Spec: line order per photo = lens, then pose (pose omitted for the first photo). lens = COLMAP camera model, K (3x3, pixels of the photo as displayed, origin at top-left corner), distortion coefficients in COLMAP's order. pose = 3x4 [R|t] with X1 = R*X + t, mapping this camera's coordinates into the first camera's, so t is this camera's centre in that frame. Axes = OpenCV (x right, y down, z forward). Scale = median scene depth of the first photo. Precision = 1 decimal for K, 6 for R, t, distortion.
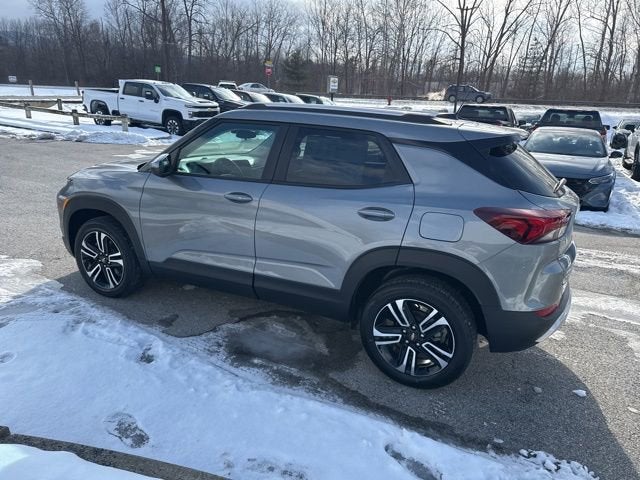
lens RADIAL K [[449.7, 0, 323.9], [0, 449.7, 240.1], [0, 0, 1]] dist [0.036594, -0.042099]
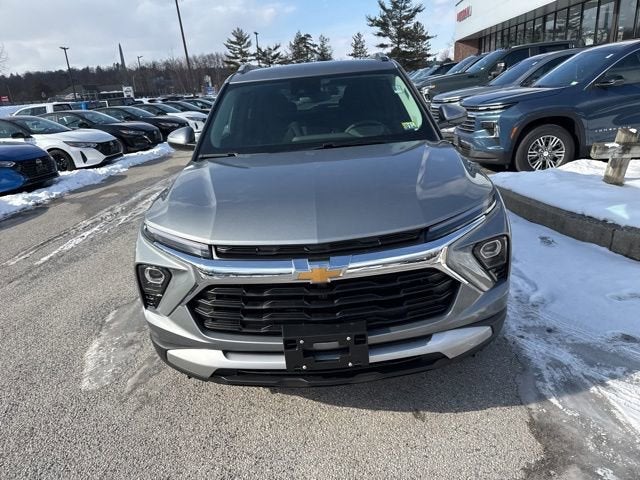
lens RADIAL K [[449.7, 0, 324.5], [0, 449.7, 242.8], [0, 0, 1]] dist [0.036594, -0.042099]
pose [[-0.430678, -0.300012, 0.851181, -0.987235], [0.317059, 0.832720, 0.453929, -0.397964], [-0.844979, 0.465372, -0.263513, 1.396144]]
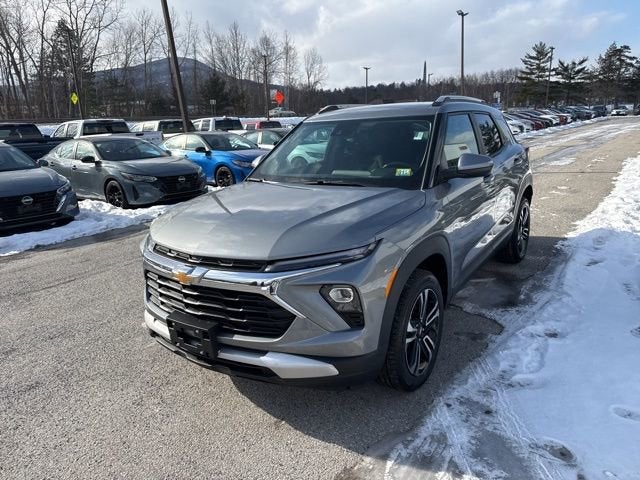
lens RADIAL K [[449.7, 0, 326.1], [0, 449.7, 241.1], [0, 0, 1]] dist [0.036594, -0.042099]
pose [[0.147621, -0.300255, 0.942367, -1.141530], [0.330565, 0.912991, 0.239113, -0.297457], [-0.932167, 0.276215, 0.234030, 0.968177]]
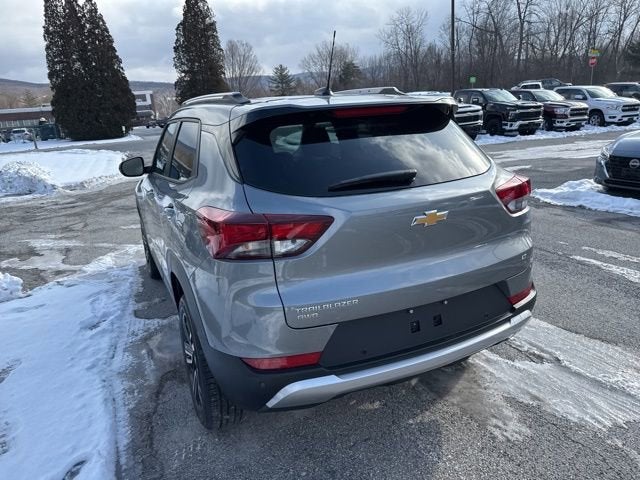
lens RADIAL K [[449.7, 0, 323.3], [0, 449.7, 243.4], [0, 0, 1]] dist [0.036594, -0.042099]
pose [[0.771329, 0.079381, -0.631467, 0.668354], [-0.088140, 0.995954, 0.017538, -0.027770], [0.630304, 0.042130, 0.775204, 0.363786]]
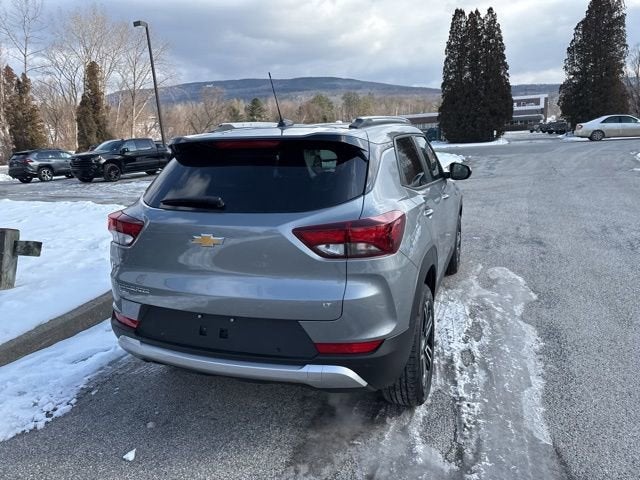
lens RADIAL K [[449.7, 0, 325.4], [0, 449.7, 241.1], [0, 0, 1]] dist [0.036594, -0.042099]
pose [[0.088672, 0.168883, -0.981639, 1.010490], [-0.248699, 0.958062, 0.142362, -0.170914], [0.964514, 0.231509, 0.126954, 0.879437]]
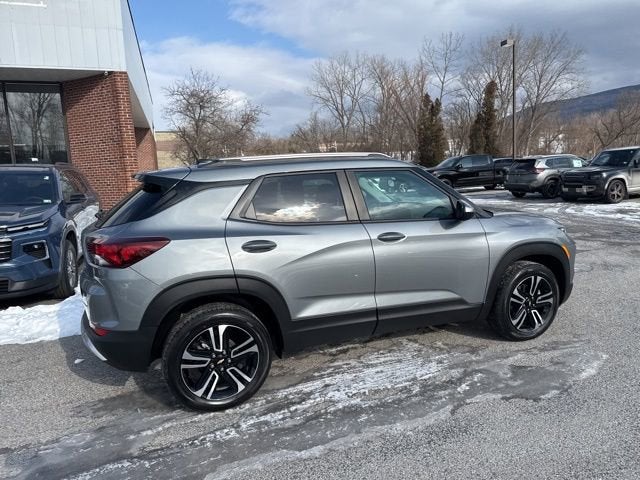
lens RADIAL K [[449.7, 0, 324.3], [0, 449.7, 244.5], [0, 0, 1]] dist [0.036594, -0.042099]
pose [[-0.677079, 0.101448, -0.728885, 0.782787], [-0.207959, 0.923707, 0.321742, -0.437317], [0.705916, 0.369422, -0.604325, 1.693576]]
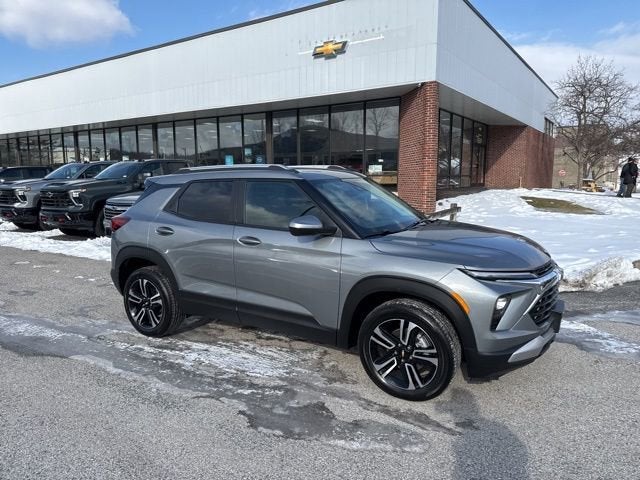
lens RADIAL K [[449.7, 0, 322.6], [0, 449.7, 240.8], [0, 0, 1]] dist [0.036594, -0.042099]
pose [[-0.995041, -0.042599, 0.089878, -0.221393], [-0.000314, 0.904983, 0.425448, -0.617450], [-0.099462, 0.423310, -0.900509, 2.128767]]
